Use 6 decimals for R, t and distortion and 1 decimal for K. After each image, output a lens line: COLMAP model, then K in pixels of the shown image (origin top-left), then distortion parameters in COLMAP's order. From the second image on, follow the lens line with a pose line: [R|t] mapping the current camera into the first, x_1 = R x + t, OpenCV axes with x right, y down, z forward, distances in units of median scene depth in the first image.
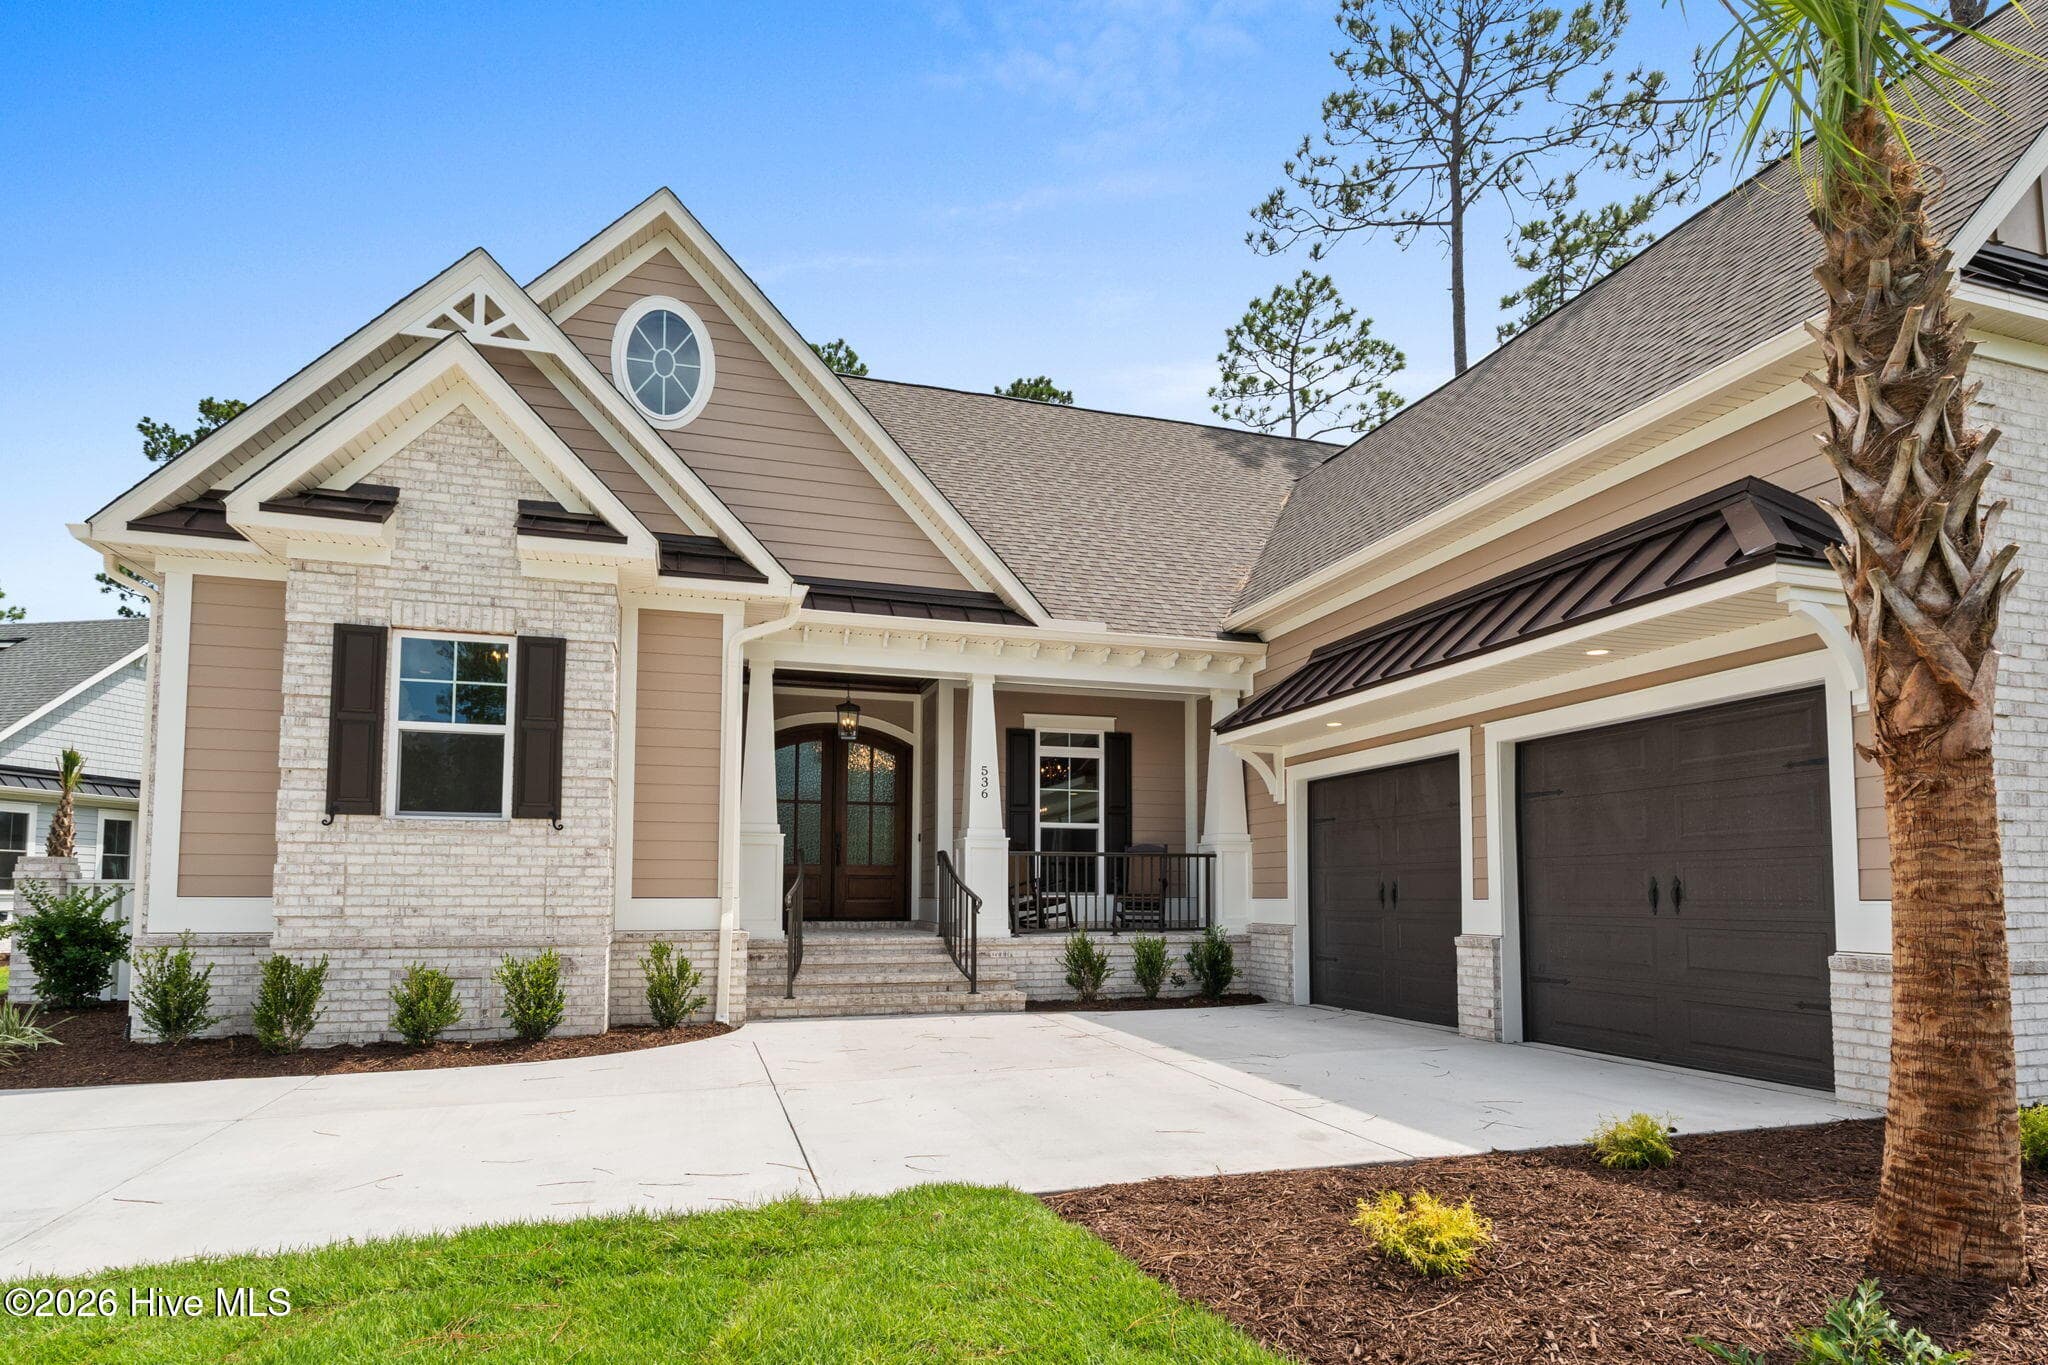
lens RADIAL K [[1107.7, 0, 1011.8], [0, 1107.7, 828.0], [0, 0, 1]] dist [0.004030, 0.000469]
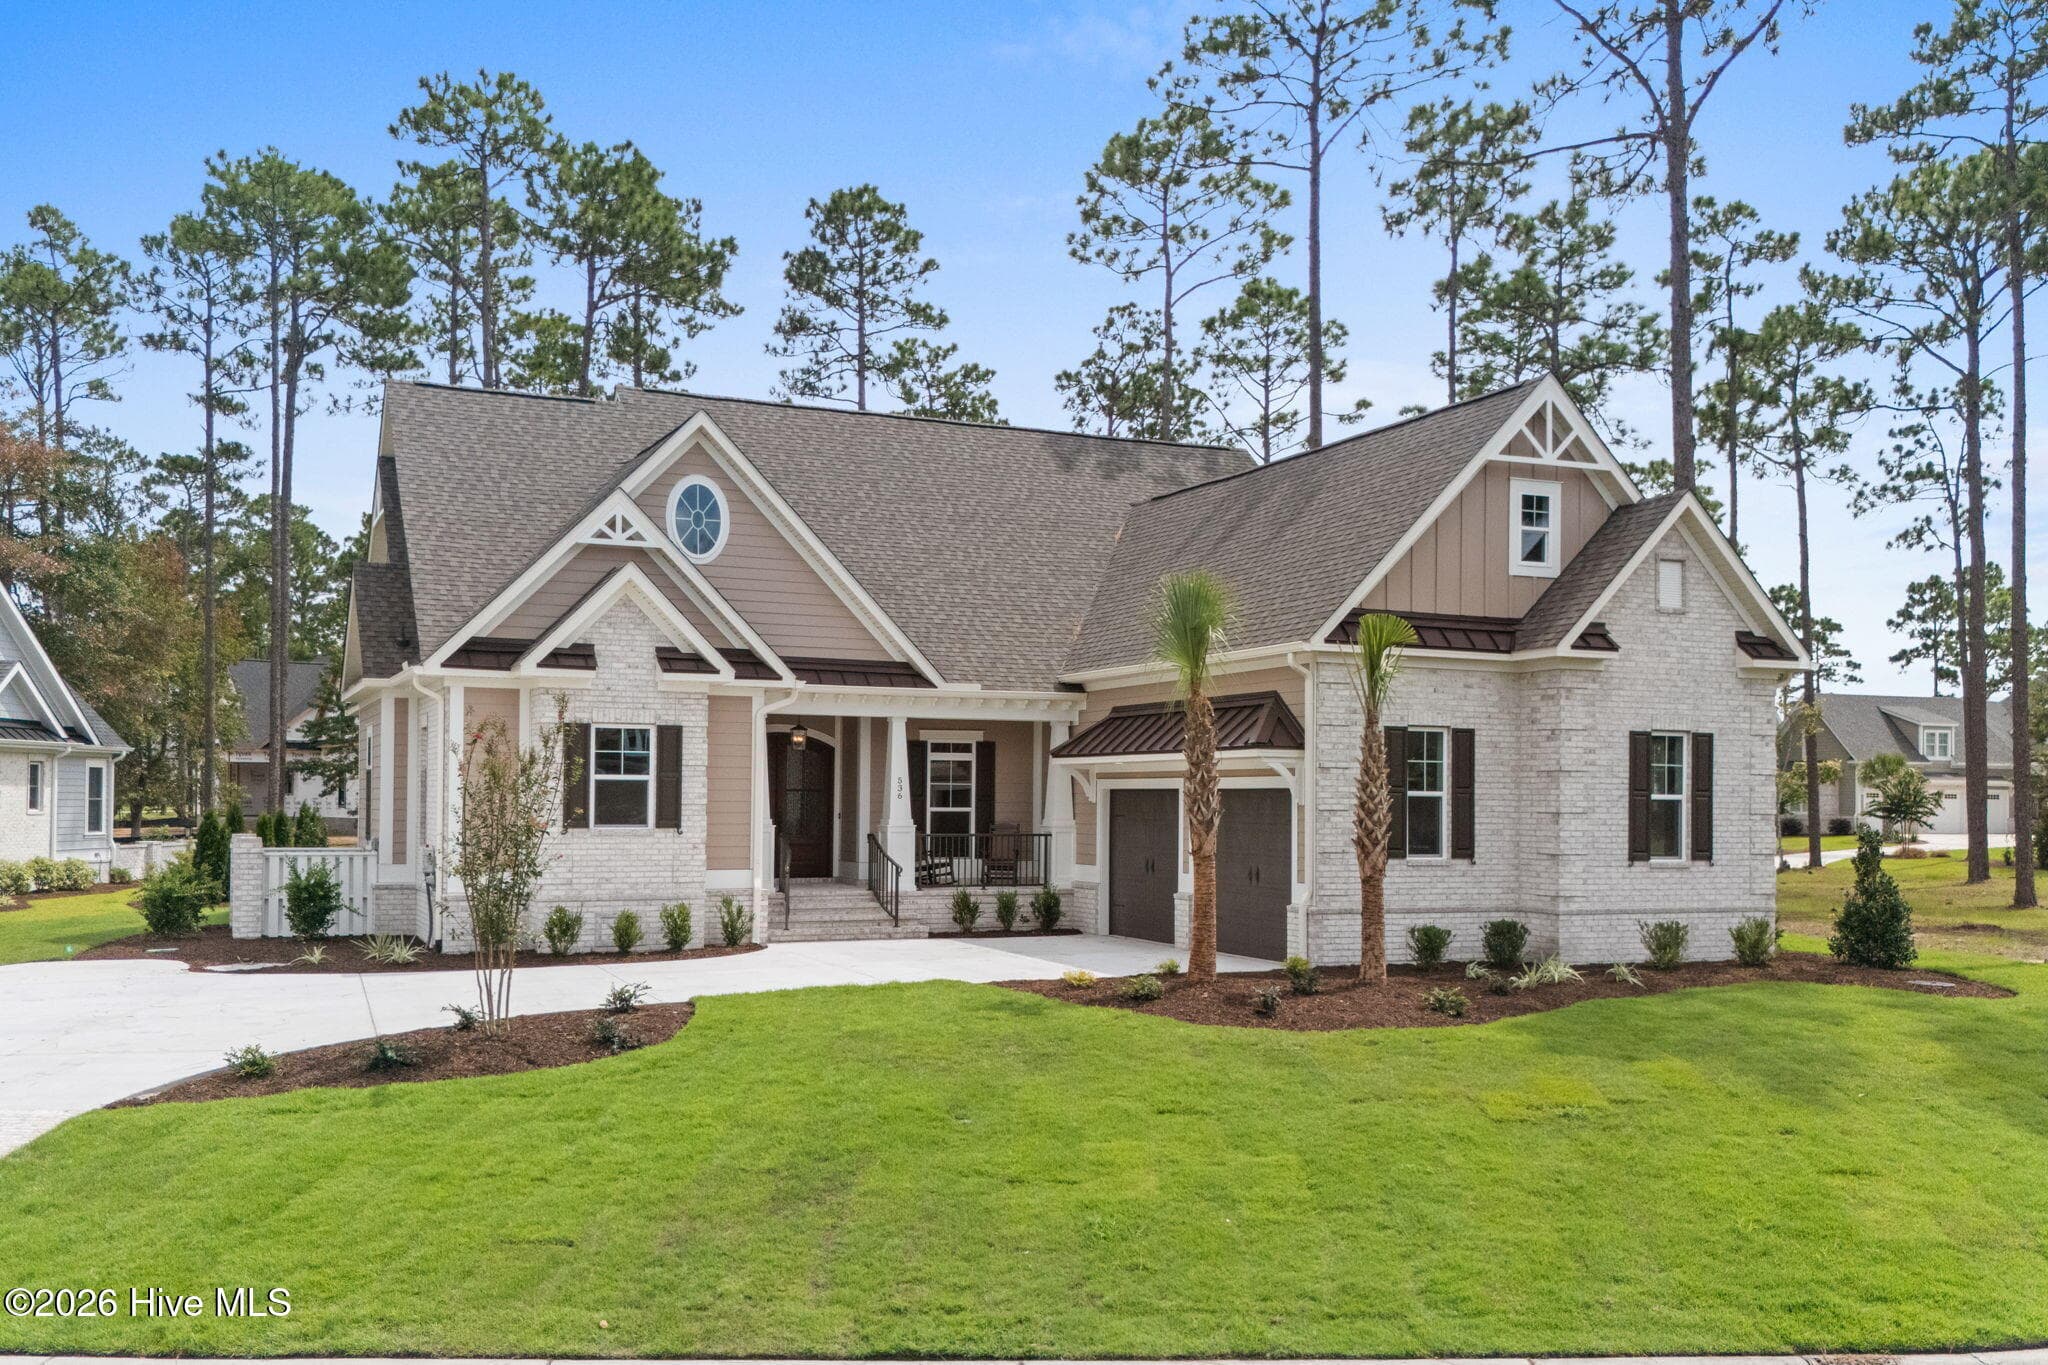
lens RADIAL K [[1868.0, 0, 1002.0], [0, 1868.0, 754.9], [0, 0, 1]] dist [0.026342, 0.000000]
pose [[0.991922, 0.007312, 0.126635, -0.216764], [-0.012522, 0.999105, 0.040395, -0.198968], [-0.126227, -0.041655, 0.991126, -1.597680]]
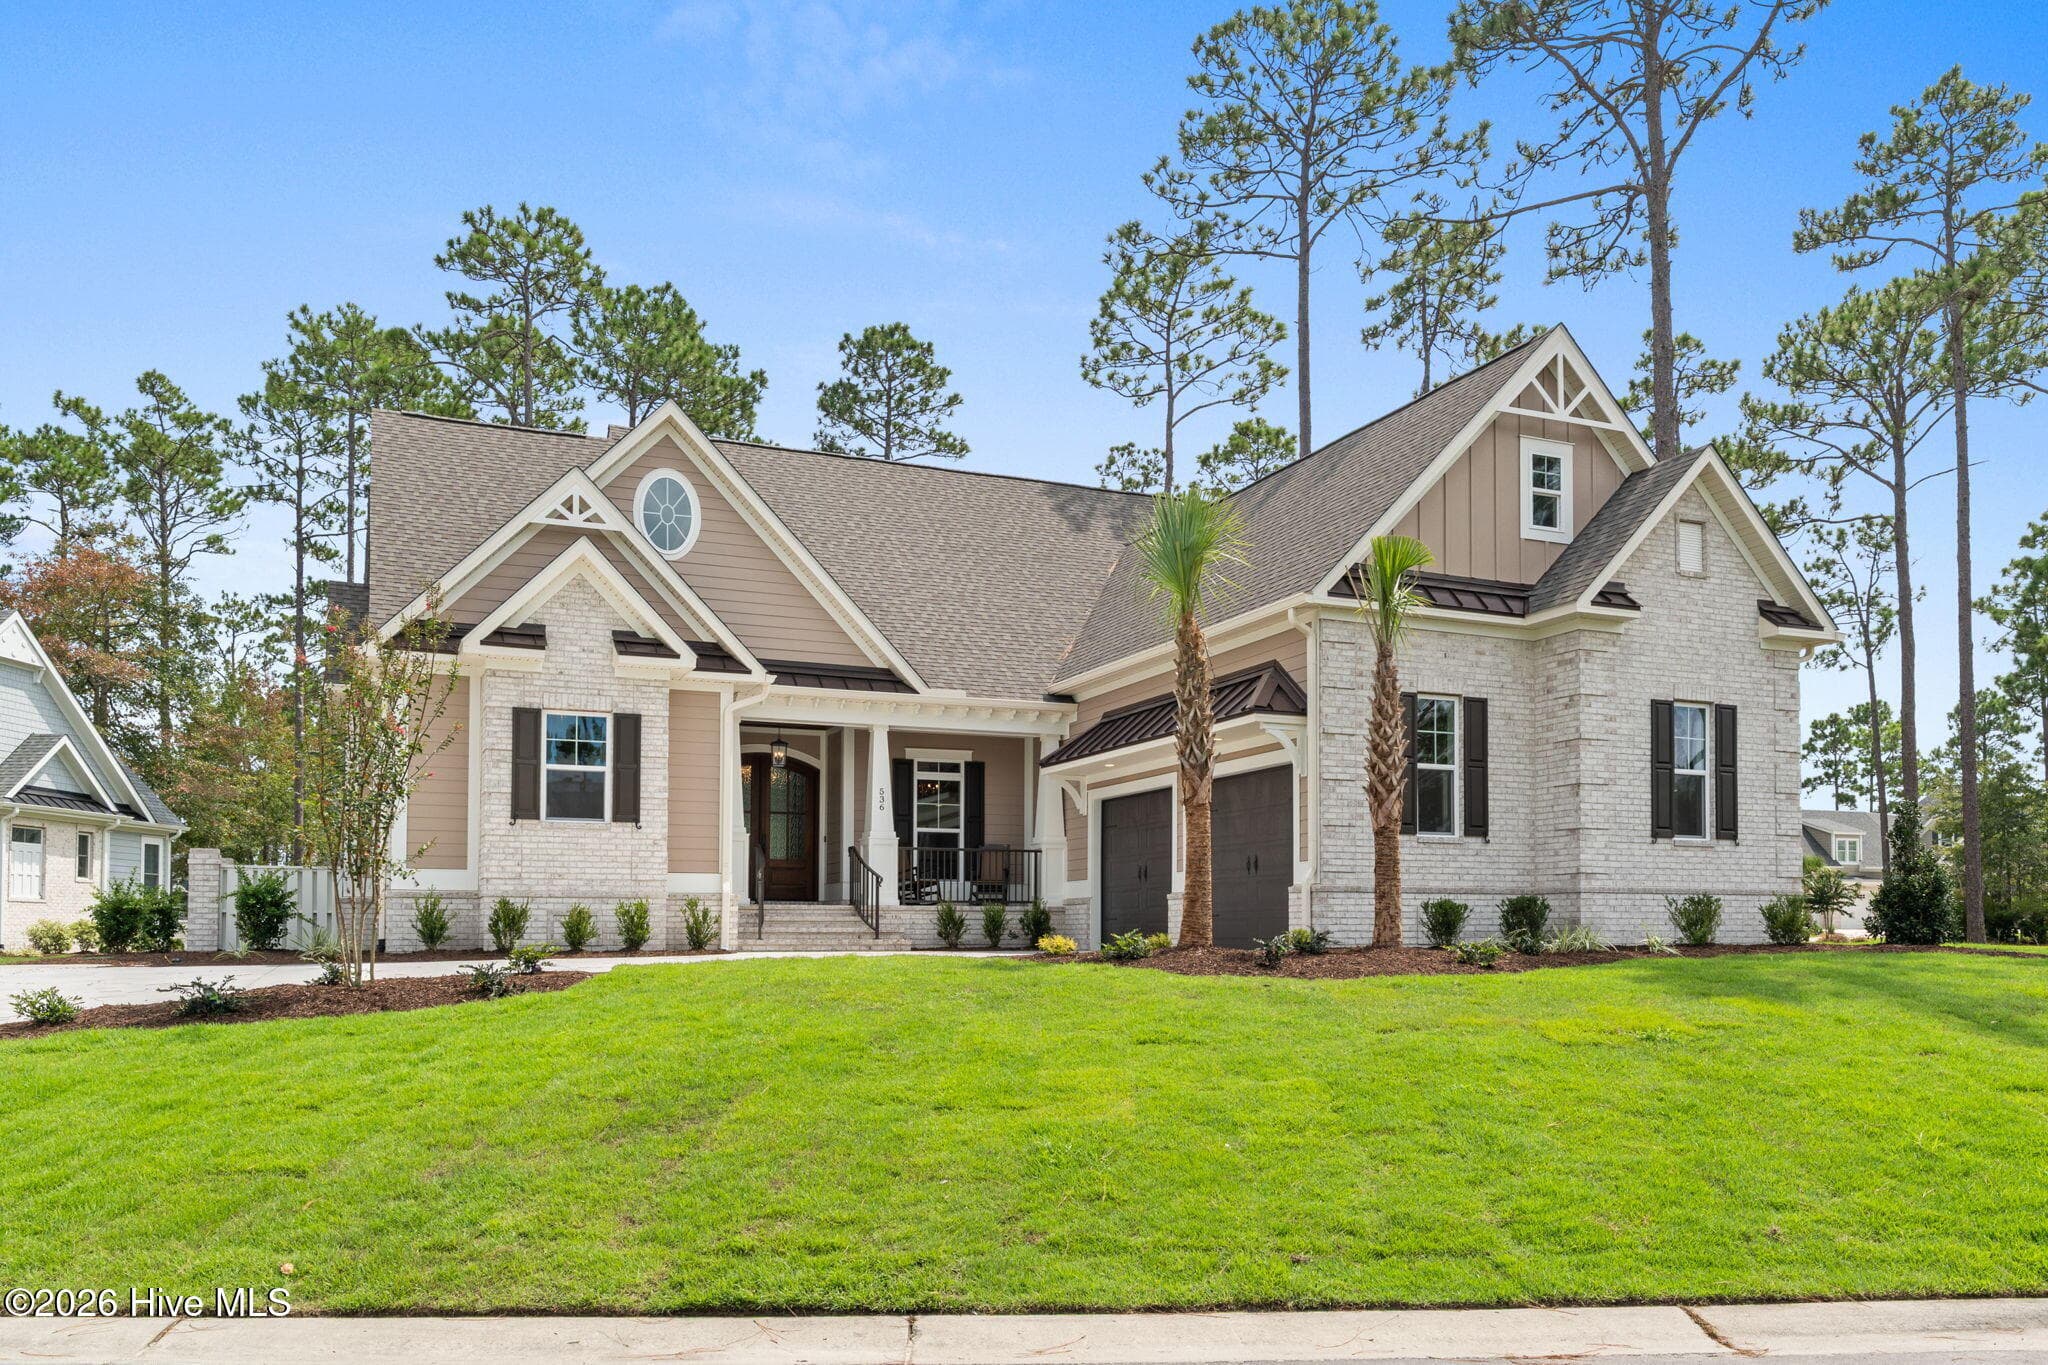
lens RADIAL K [[1590.5, 0, 1028.7], [0, 1590.5, 885.2], [0, 0, 1]] dist [-0.042147, 0.048310]
pose [[0.992196, 0.000555, 0.124689, -0.097305], [-0.003914, 0.999636, 0.026692, 0.015277], [-0.124629, -0.026971, 0.991837, -1.135979]]
